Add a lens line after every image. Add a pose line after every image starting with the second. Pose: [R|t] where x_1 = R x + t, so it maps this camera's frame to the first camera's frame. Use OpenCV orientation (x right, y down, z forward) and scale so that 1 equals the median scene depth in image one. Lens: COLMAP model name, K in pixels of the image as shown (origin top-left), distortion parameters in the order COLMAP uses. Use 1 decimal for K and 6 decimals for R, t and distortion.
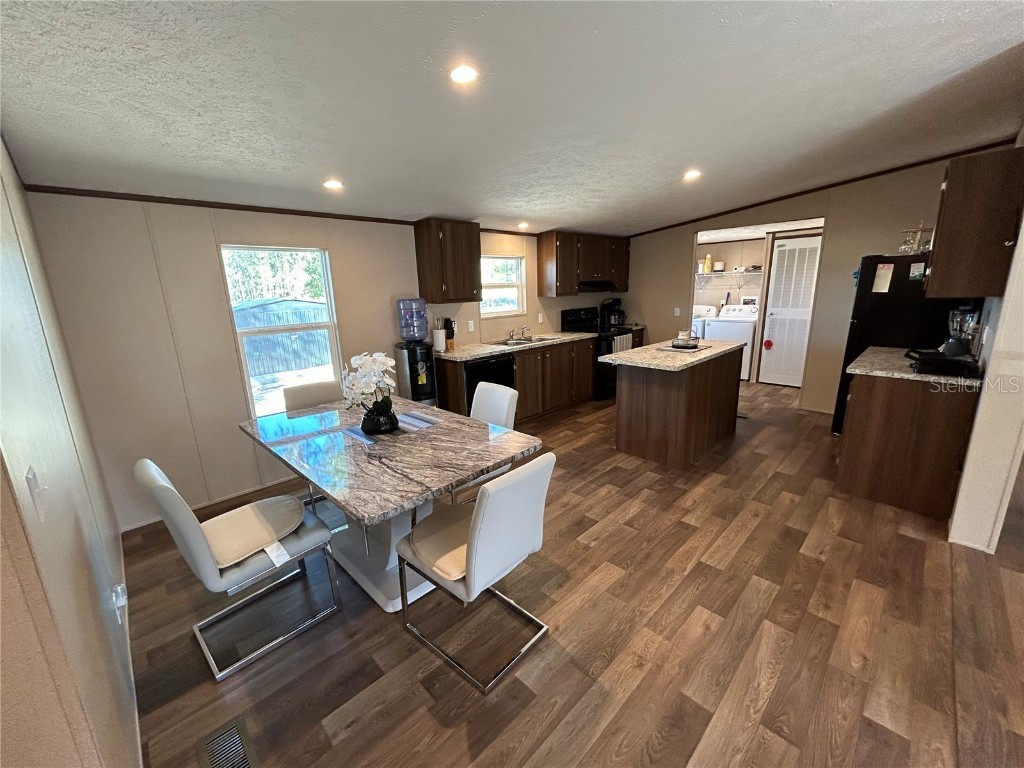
lens RADIAL K [[417.0, 0, 512.5], [0, 417.0, 376.2], [0, 0, 1]] dist [0.004146, 0.000854]
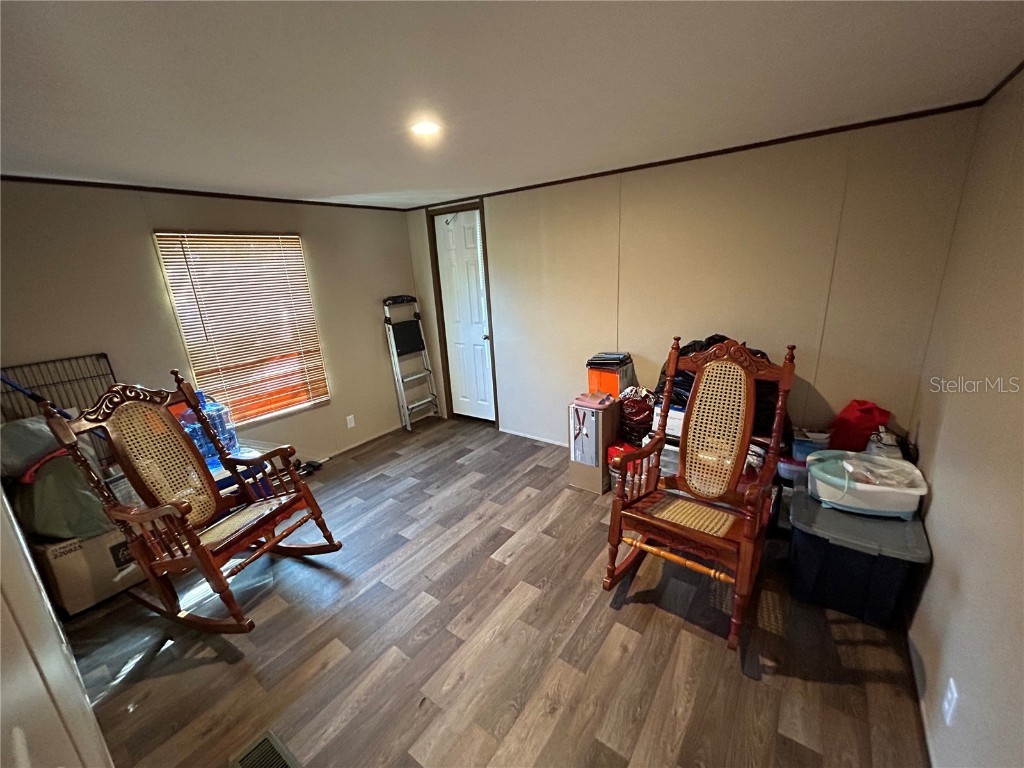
lens RADIAL K [[417.0, 0, 513.4], [0, 417.0, 373.0], [0, 0, 1]] dist [0.004146, 0.000854]
pose [[0.986777, -0.067113, 0.147539, 0.123980], [0.062379, 0.997385, 0.036491, -0.053777], [-0.149603, -0.026805, 0.988383, 0.135816]]
